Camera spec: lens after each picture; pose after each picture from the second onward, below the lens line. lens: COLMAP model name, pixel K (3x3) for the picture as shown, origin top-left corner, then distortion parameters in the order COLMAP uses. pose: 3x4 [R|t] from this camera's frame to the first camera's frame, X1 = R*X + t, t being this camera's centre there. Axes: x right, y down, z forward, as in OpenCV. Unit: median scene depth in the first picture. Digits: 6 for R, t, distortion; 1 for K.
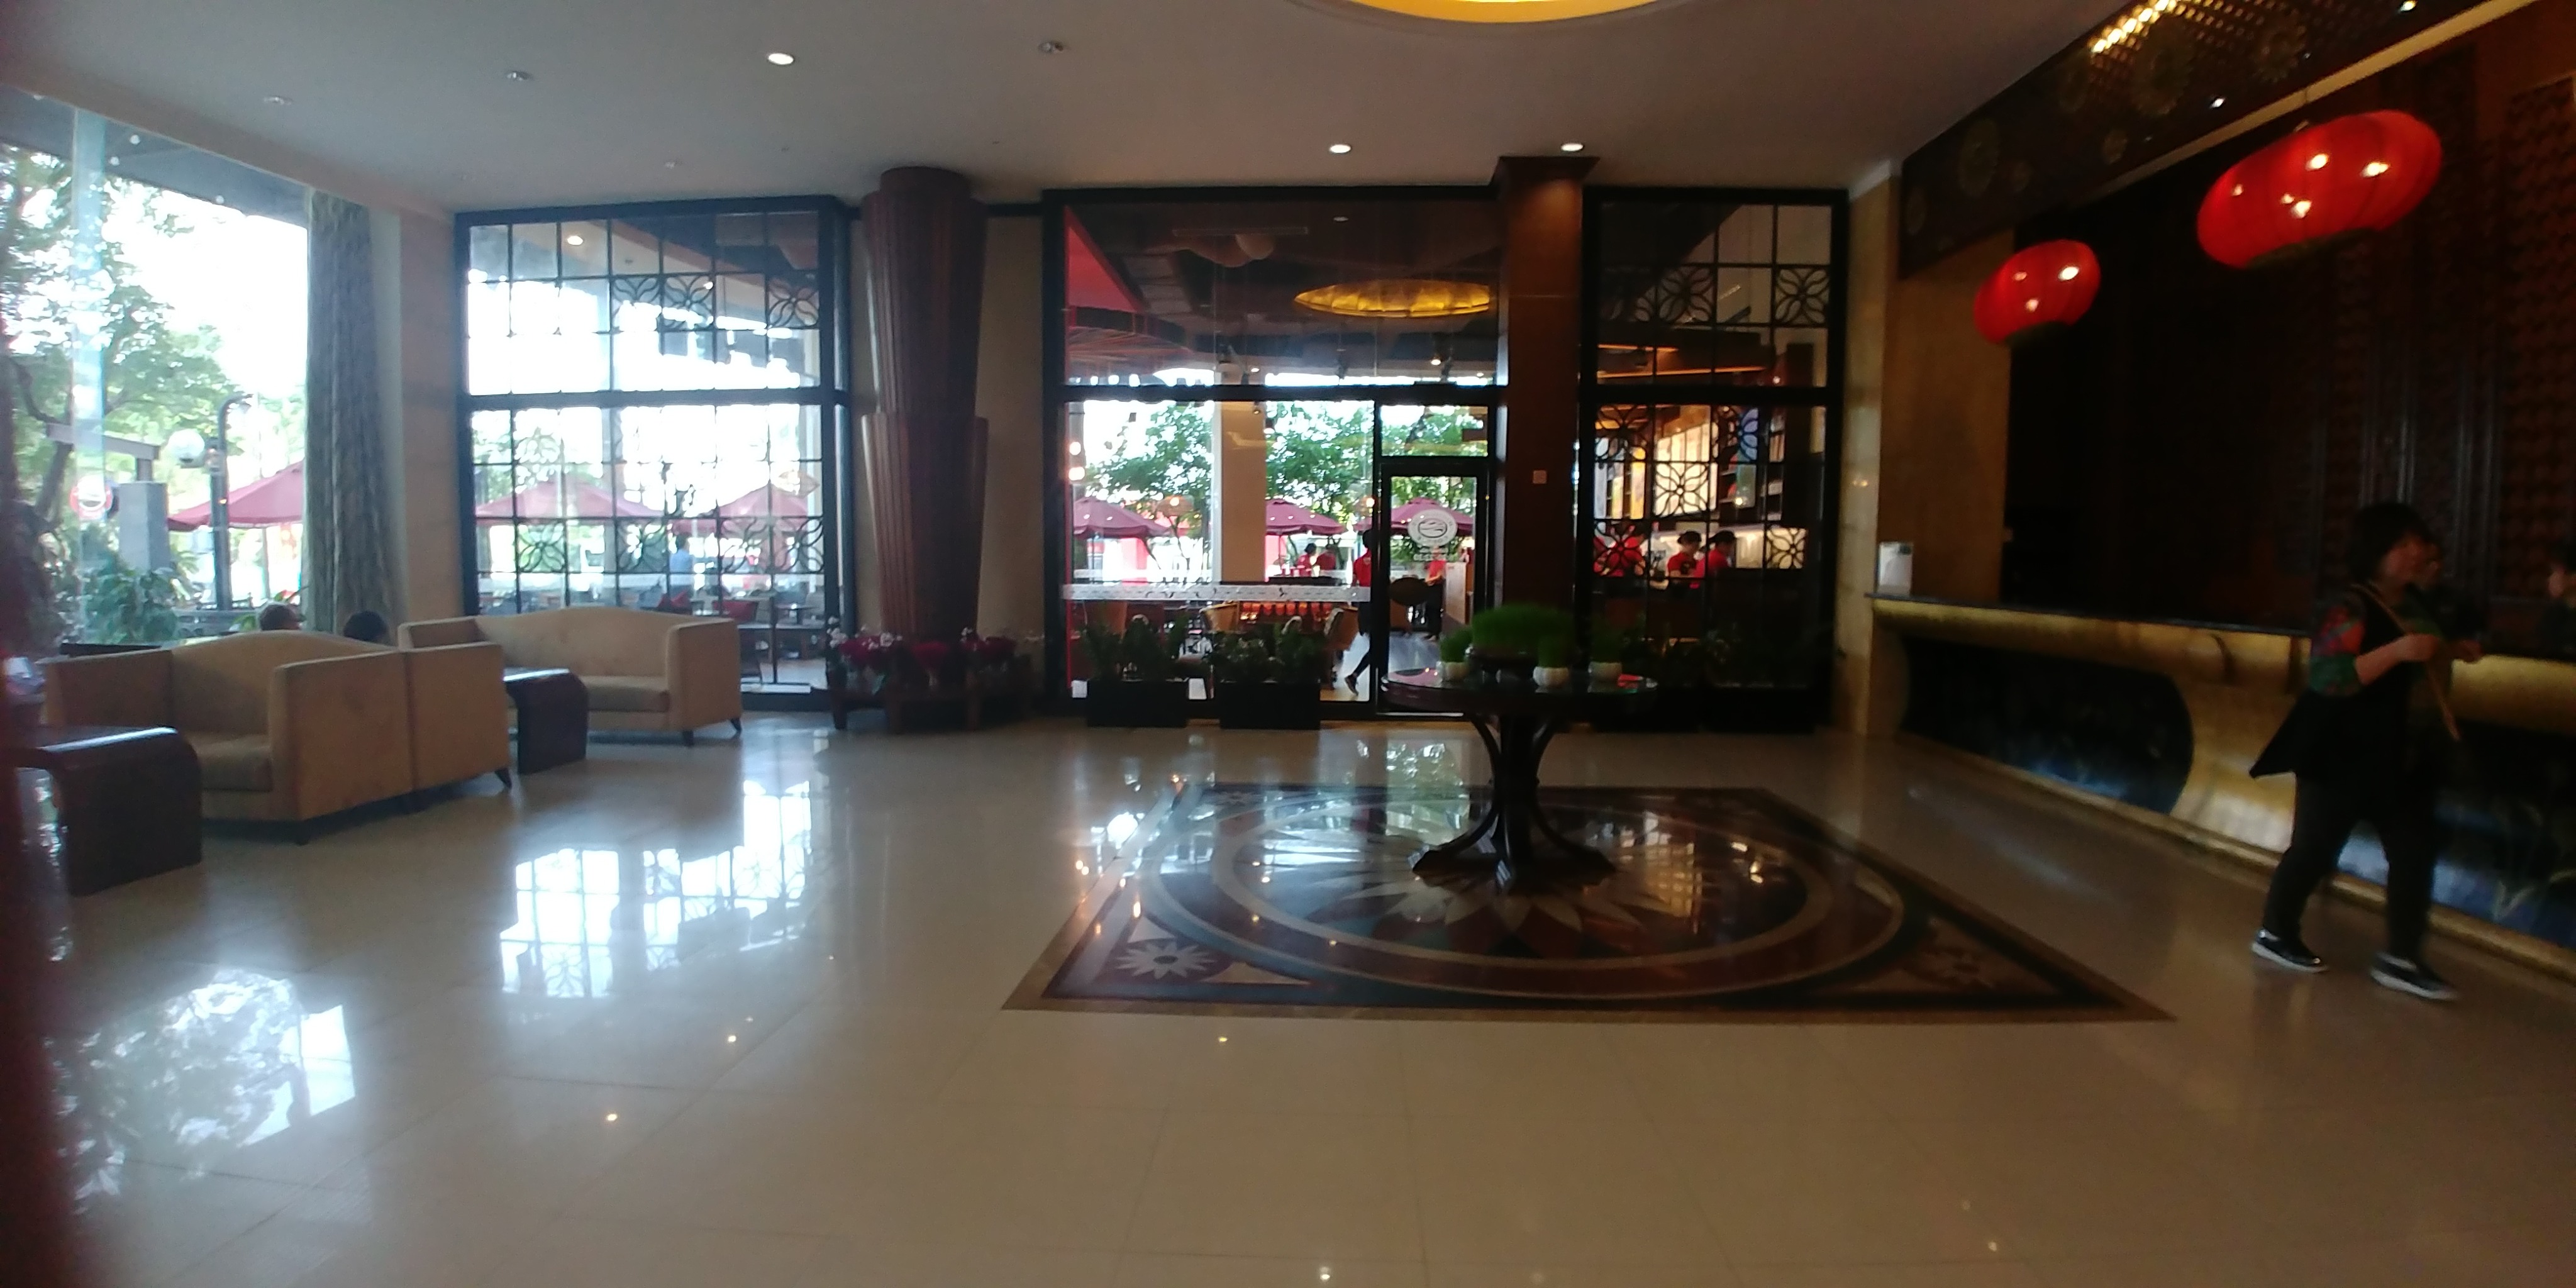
lens RADIAL K [[1131.1, 0, 1288.0], [0, 1131.1, 644.0], [0, 0, 1]] dist [-0.052661, -0.011602]
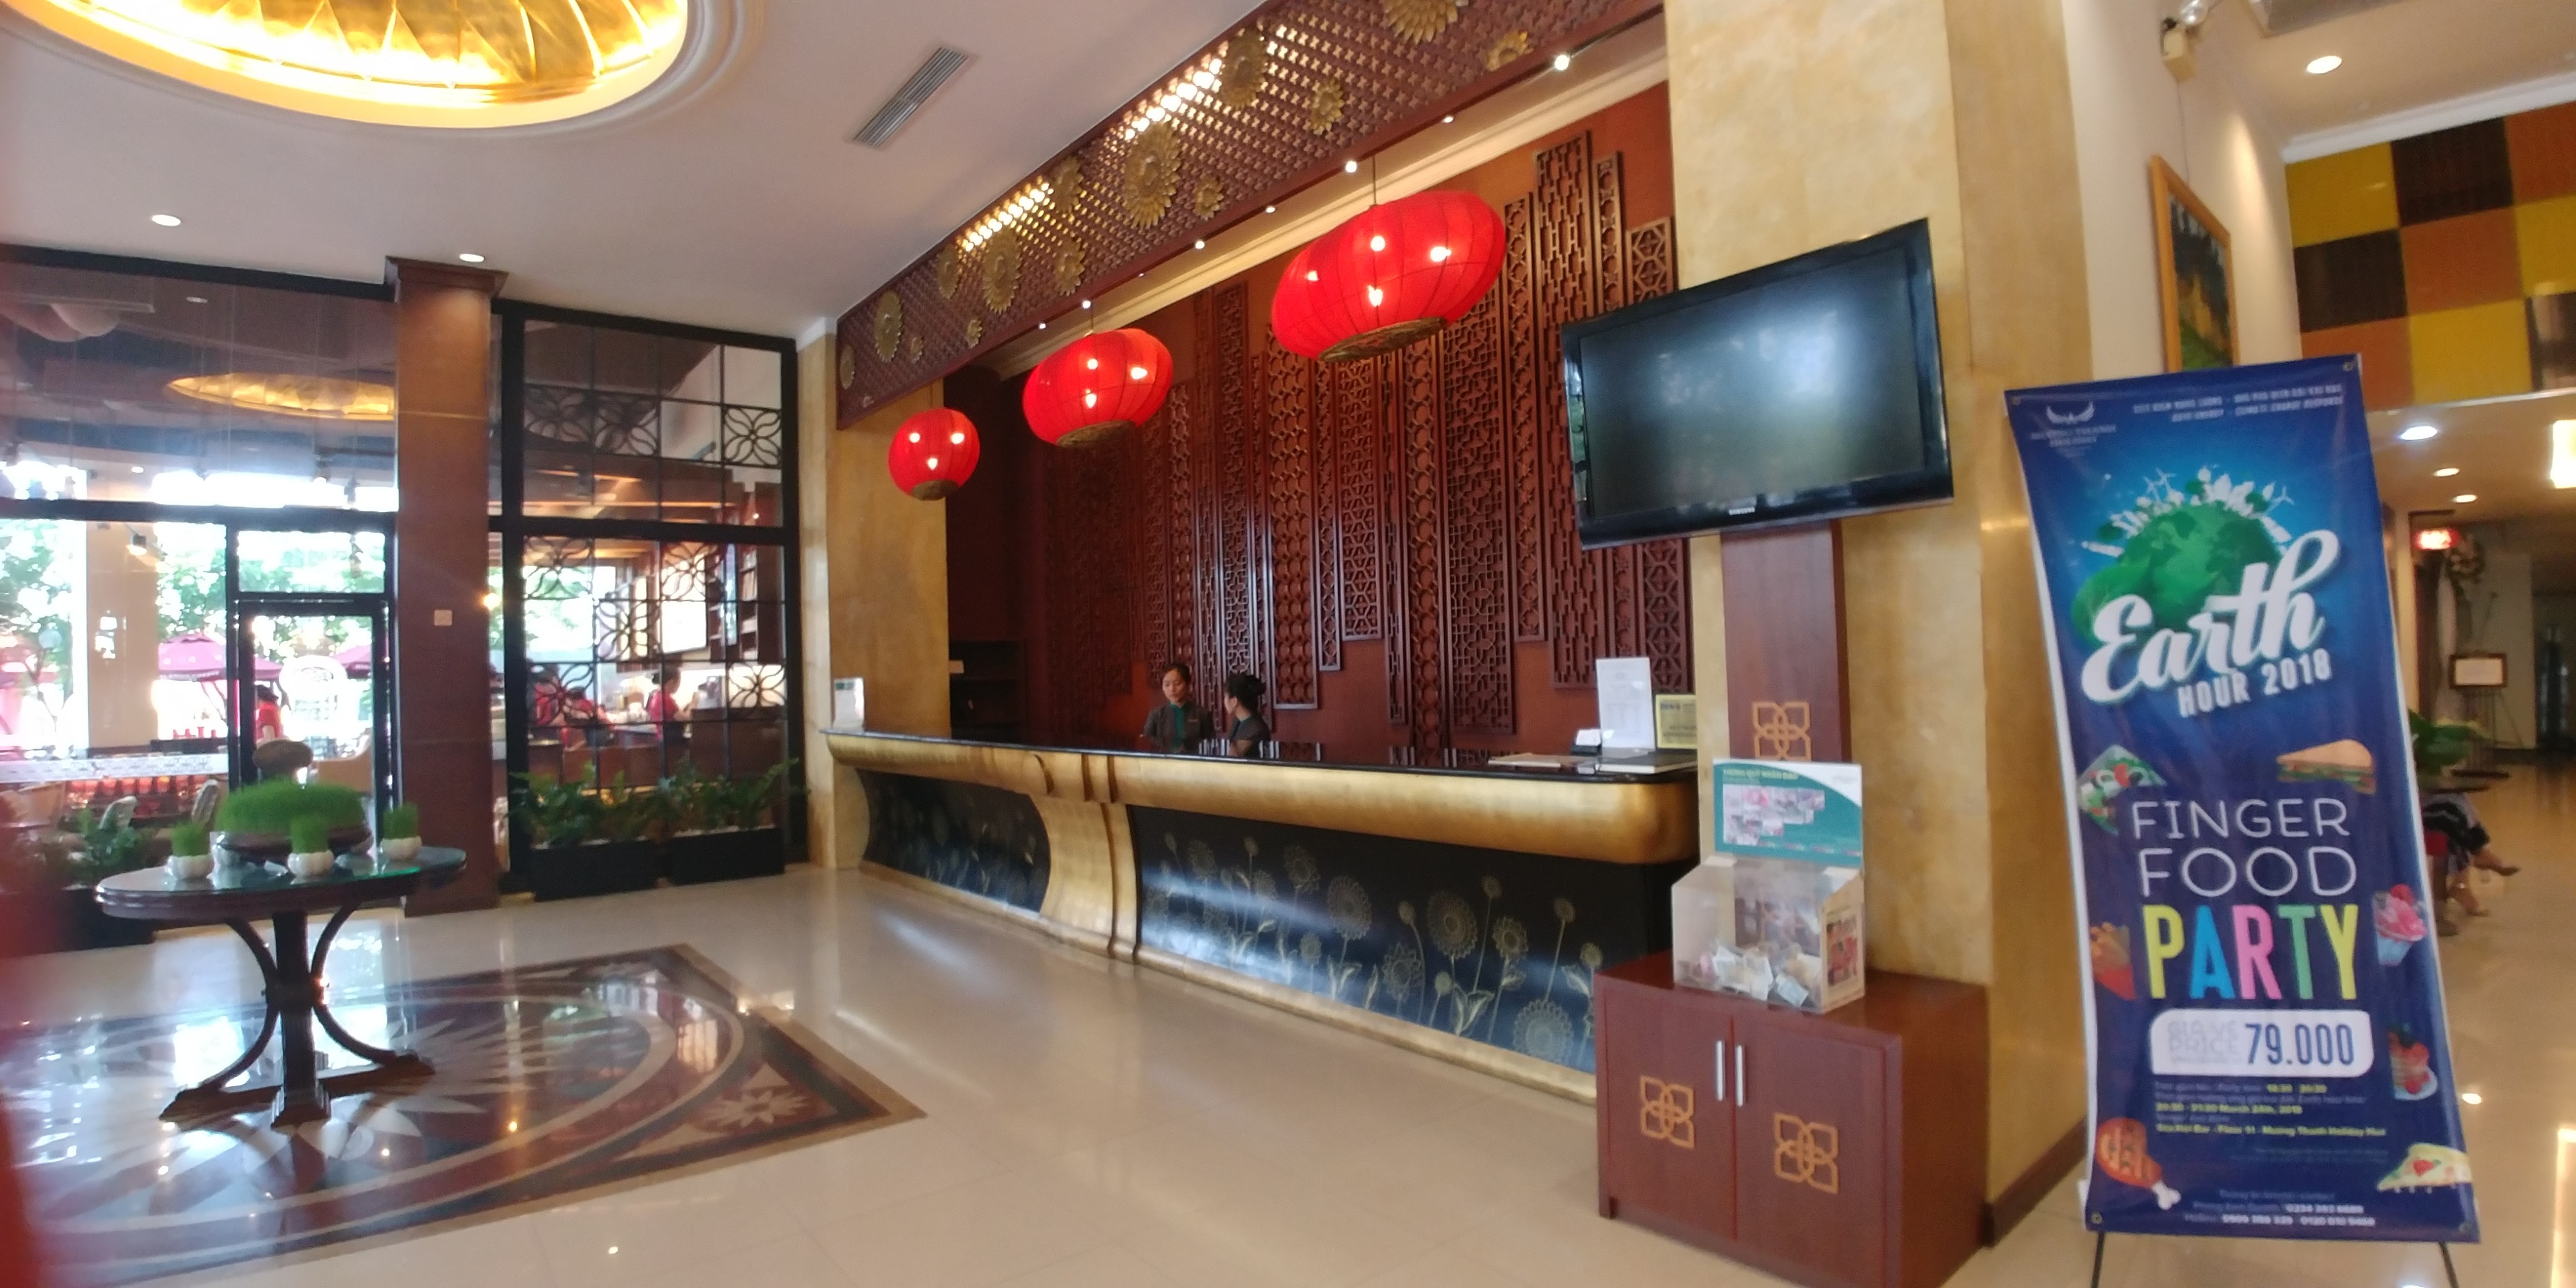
lens RADIAL K [[1169.3, 0, 1288.0], [0, 1169.3, 644.0], [0, 0, 1]] dist [-0.082365, -0.000922]
pose [[0.729257, -0.011378, 0.684145, 0.109815], [0.089367, 0.992881, -0.078746, -0.002371], [-0.678379, 0.118566, 0.725082, -0.060696]]
